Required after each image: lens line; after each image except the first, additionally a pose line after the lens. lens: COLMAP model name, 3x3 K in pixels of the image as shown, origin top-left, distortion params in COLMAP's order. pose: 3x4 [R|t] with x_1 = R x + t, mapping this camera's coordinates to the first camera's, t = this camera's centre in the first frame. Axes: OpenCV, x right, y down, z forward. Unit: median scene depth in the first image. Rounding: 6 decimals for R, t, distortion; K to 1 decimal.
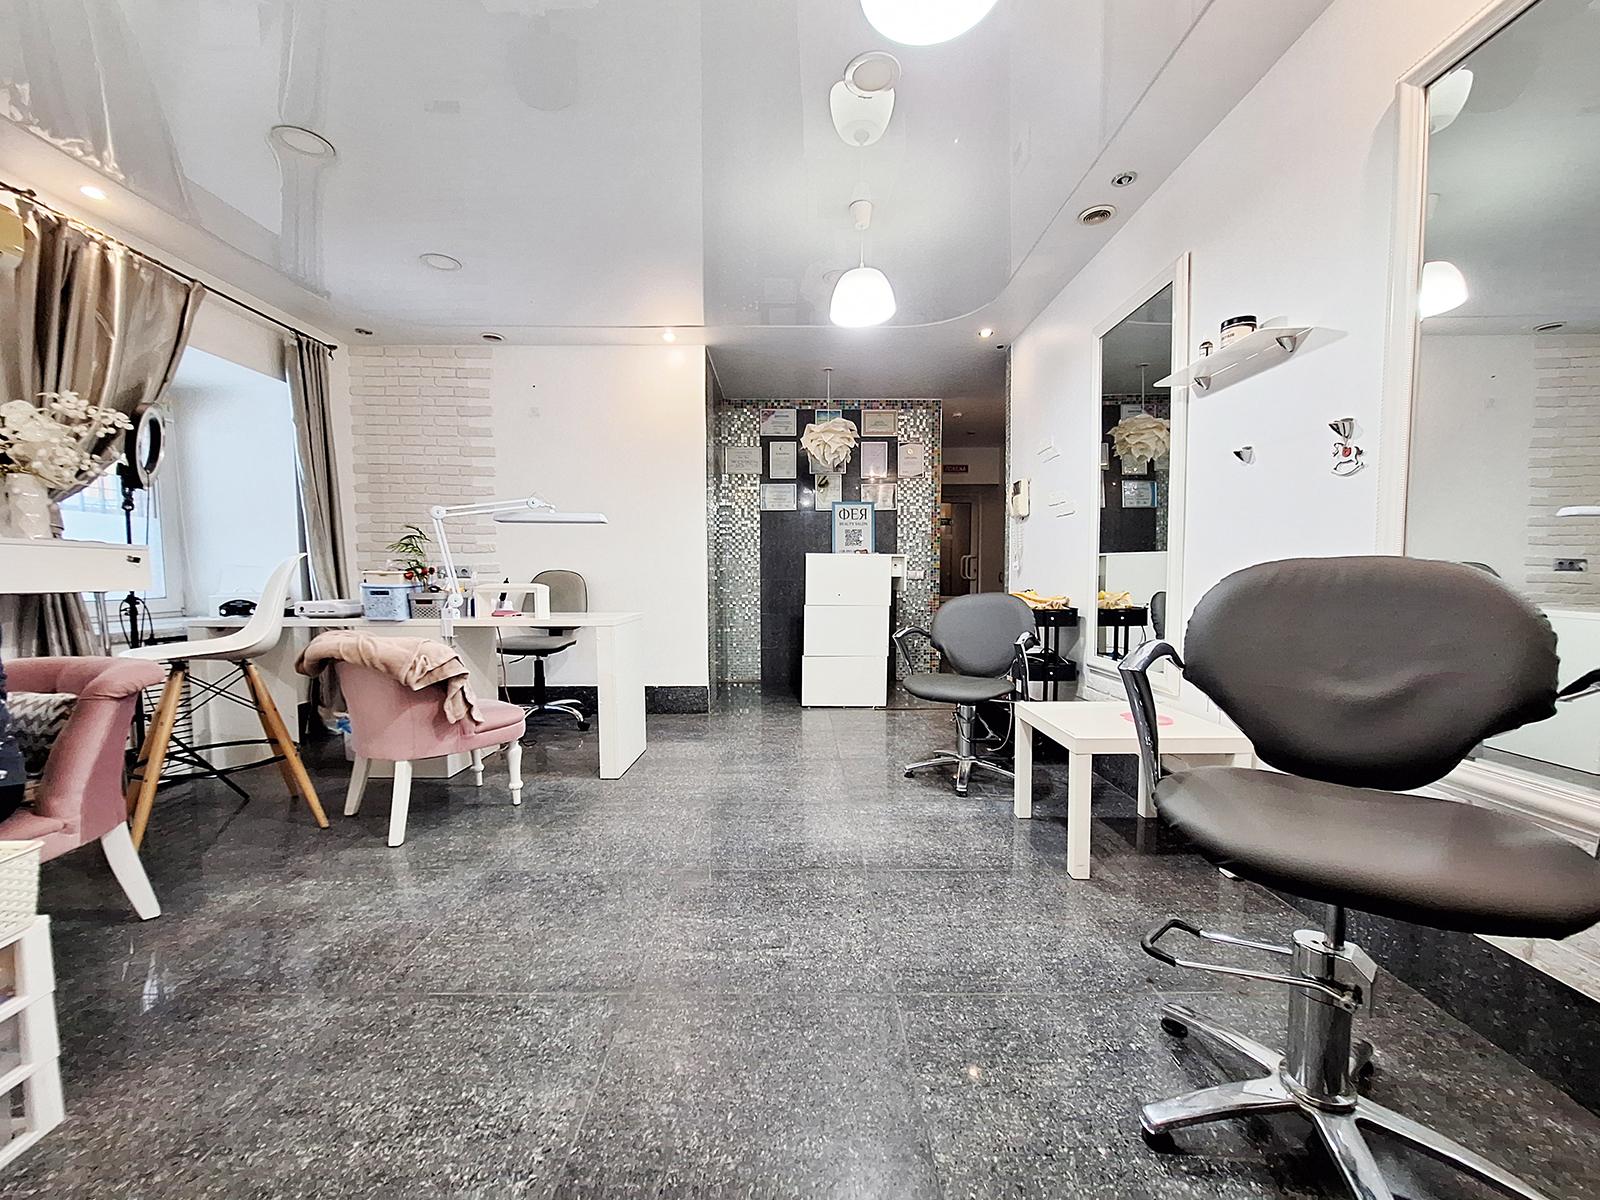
lens RADIAL K [[635.0, 0, 802.3], [0, 635.0, 602.9], [0, 0, 1]] dist [0.003117, 0.000356]
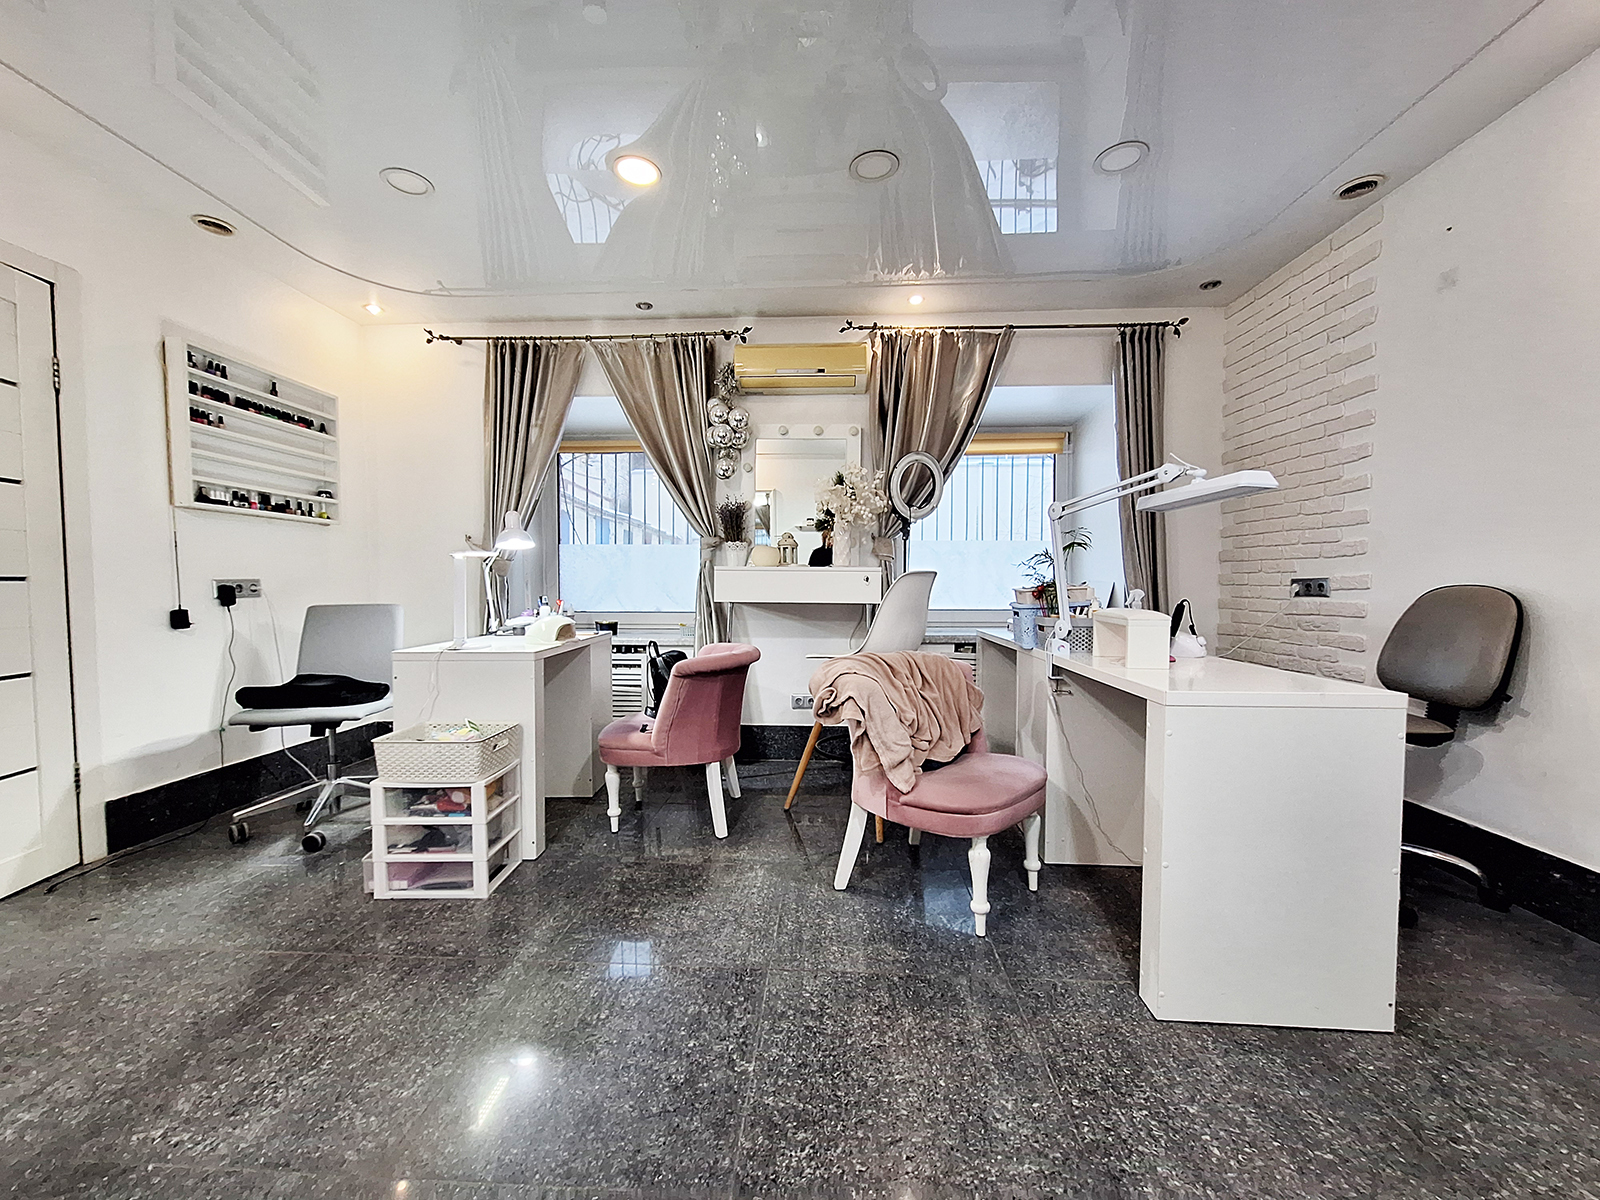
lens RADIAL K [[635.0, 0, 795.3], [0, 635.0, 603.8], [0, 0, 1]] dist [0.003117, 0.000356]
pose [[-0.067280, 0.033668, -0.997166, 0.154354], [-0.046105, 0.998258, 0.036815, -0.034769], [0.996668, 0.048452, -0.065611, 0.564362]]
